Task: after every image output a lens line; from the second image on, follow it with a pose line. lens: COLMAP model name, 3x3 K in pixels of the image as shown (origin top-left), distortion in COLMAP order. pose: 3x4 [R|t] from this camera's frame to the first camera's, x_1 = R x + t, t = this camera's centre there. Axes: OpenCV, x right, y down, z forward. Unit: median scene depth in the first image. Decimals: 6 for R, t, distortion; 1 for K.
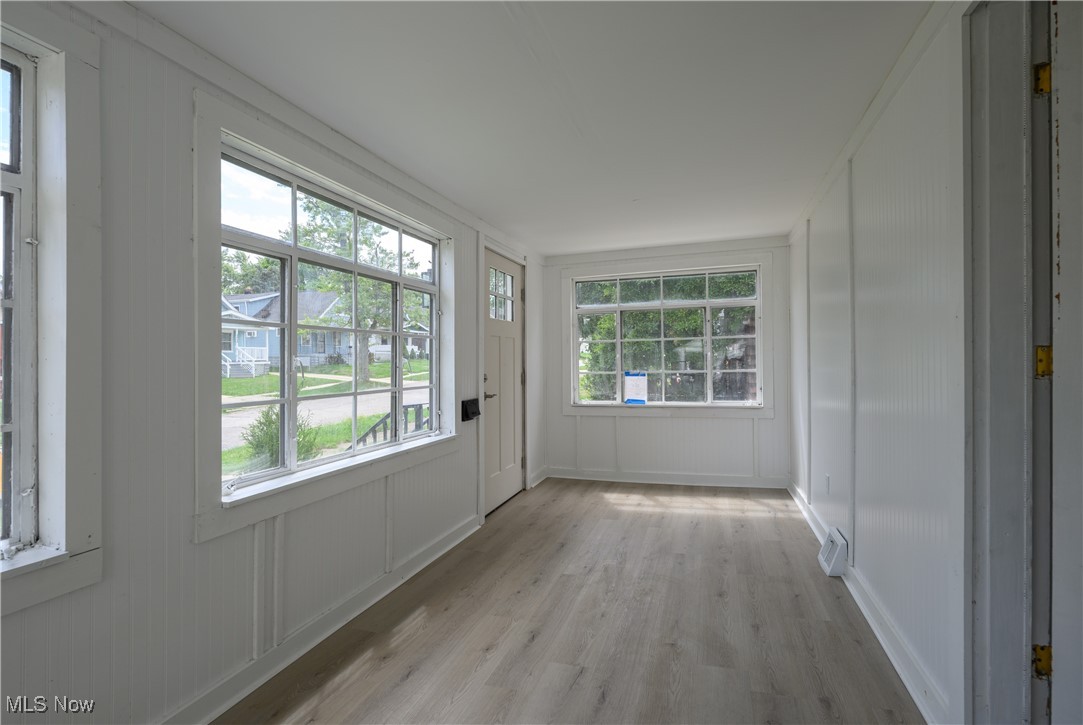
lens RADIAL K [[533.5, 0, 541.5], [0, 533.5, 362.5], [0, 0, 1]] dist [-0.000716, -0.000053]
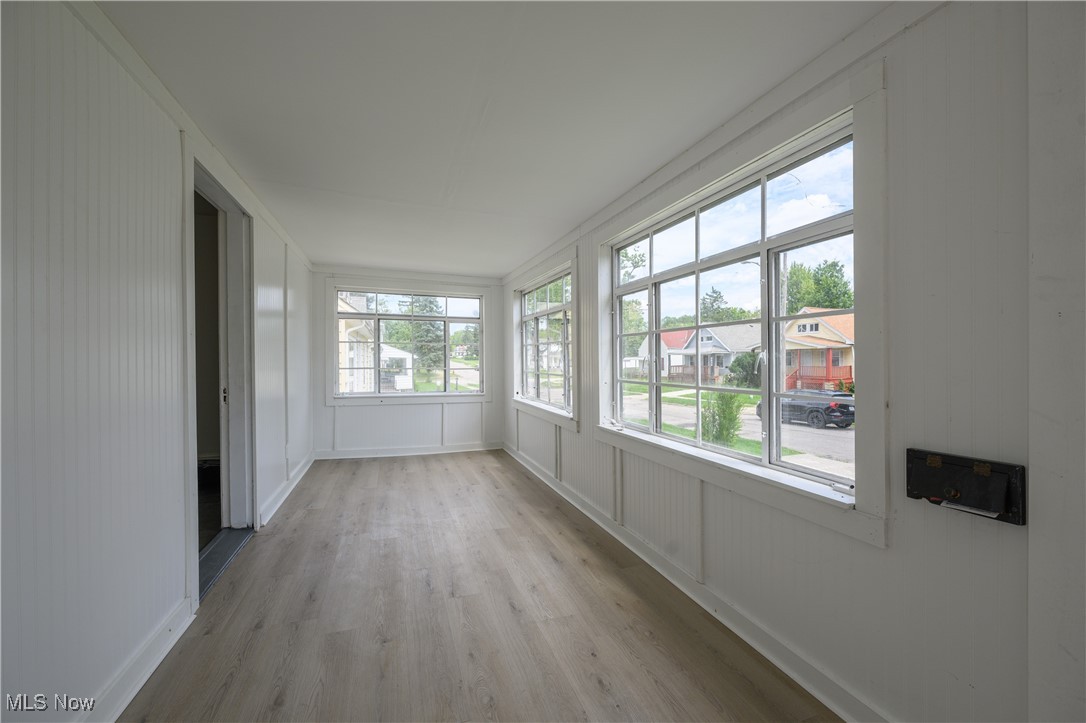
lens RADIAL K [[425.7, 0, 539.3], [0, 425.7, 358.4], [0, 0, 1]] dist [-0.003988, -0.000058]
pose [[-0.799718, 0.011303, -0.600270, 0.423844], [0.006837, 0.999929, 0.009719, -0.010715], [0.600337, 0.003669, -0.799739, 1.576071]]
